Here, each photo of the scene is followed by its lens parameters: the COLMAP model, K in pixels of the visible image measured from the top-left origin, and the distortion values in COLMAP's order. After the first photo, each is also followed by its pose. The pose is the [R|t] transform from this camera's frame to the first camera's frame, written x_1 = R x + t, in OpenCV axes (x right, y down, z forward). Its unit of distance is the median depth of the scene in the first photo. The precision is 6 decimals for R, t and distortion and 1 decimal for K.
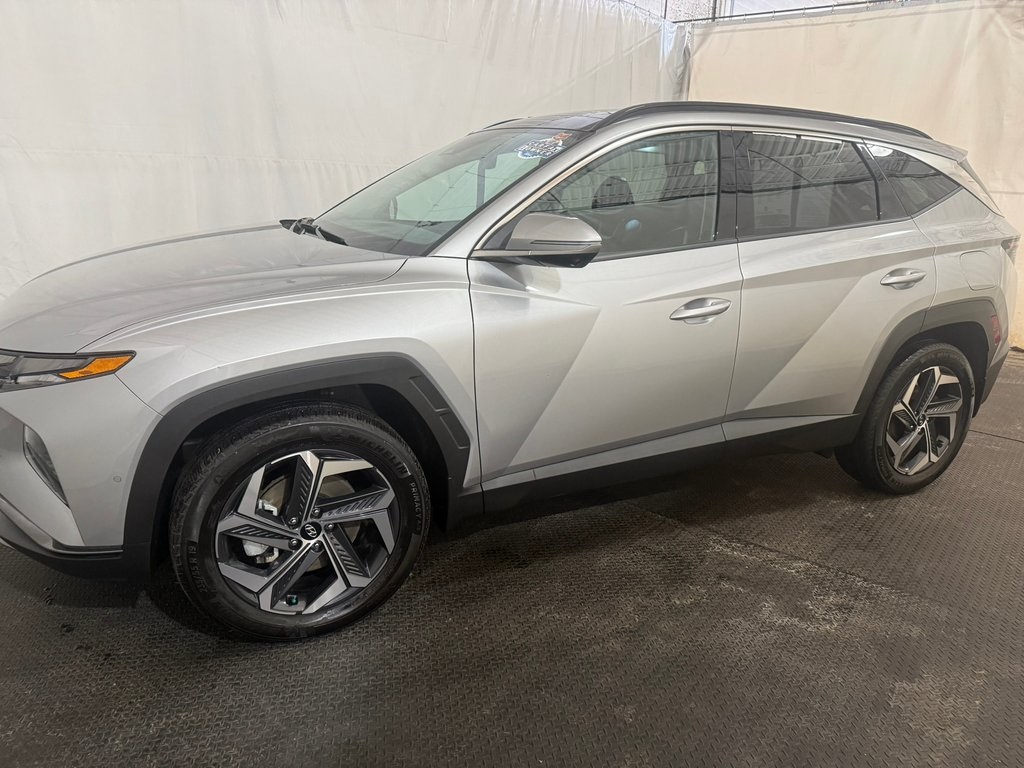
lens RADIAL K [[742.8, 0, 512.0], [0, 742.8, 384.0], [0, 0, 1]] dist [0.007083, 0.003365]
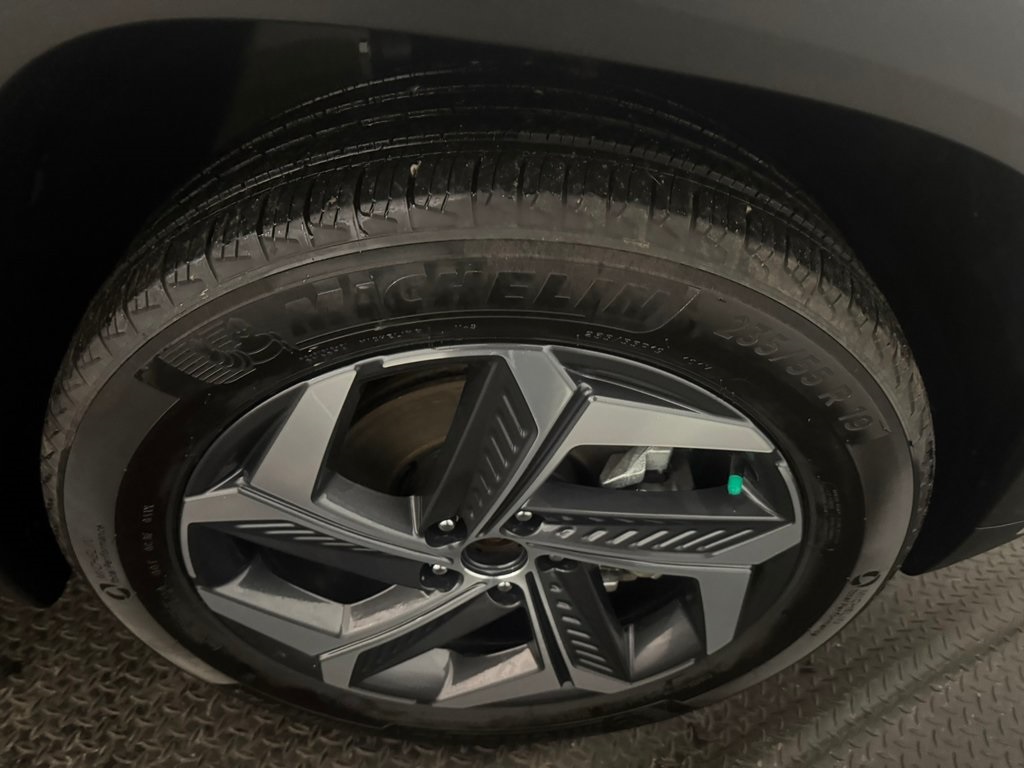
lens RADIAL K [[721.2, 0, 512.0], [0, 721.2, 384.0], [0, 0, 1]] dist [-0.004642, -0.002355]
pose [[0.907695, 0.341102, -0.244418, -0.151409], [-0.210446, 0.873940, 0.438112, 0.002173], [0.363047, -0.346235, 0.865054, 0.540869]]
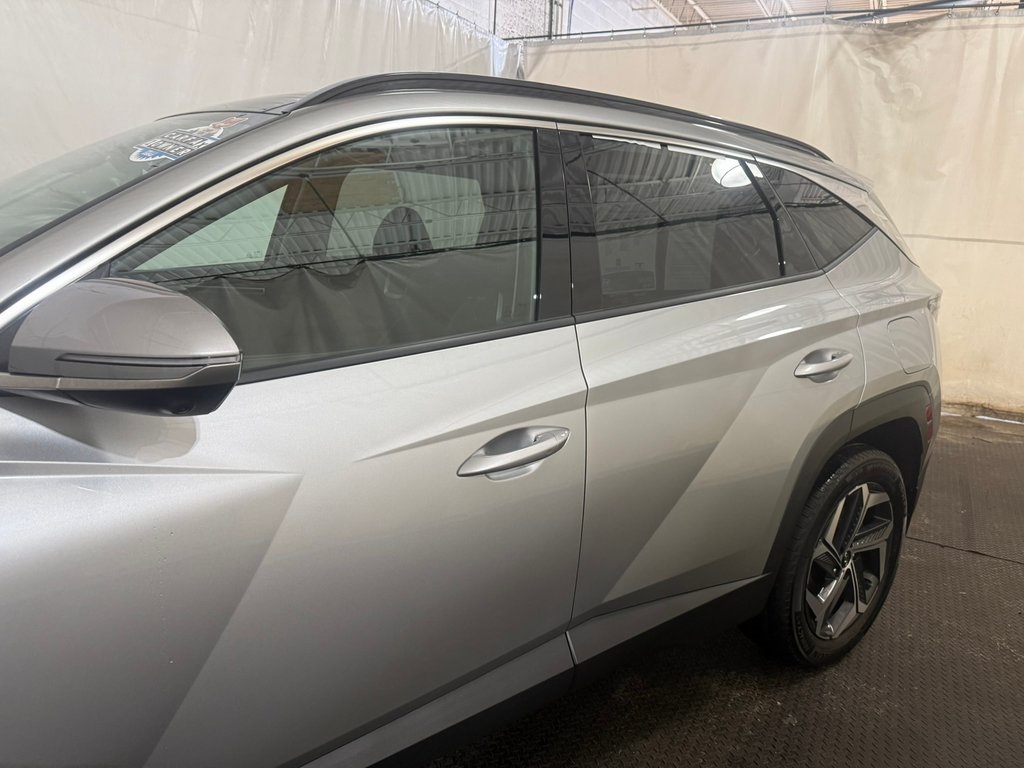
lens RADIAL K [[738.9, 0, 512.0], [0, 738.9, 384.0], [0, 0, 1]] dist [0.001736, 0.003844]
pose [[0.982426, -0.033168, 0.183683, 0.132360], [0.041411, 0.998291, -0.041223, -0.107287], [-0.182002, 0.048105, 0.982121, 0.402367]]
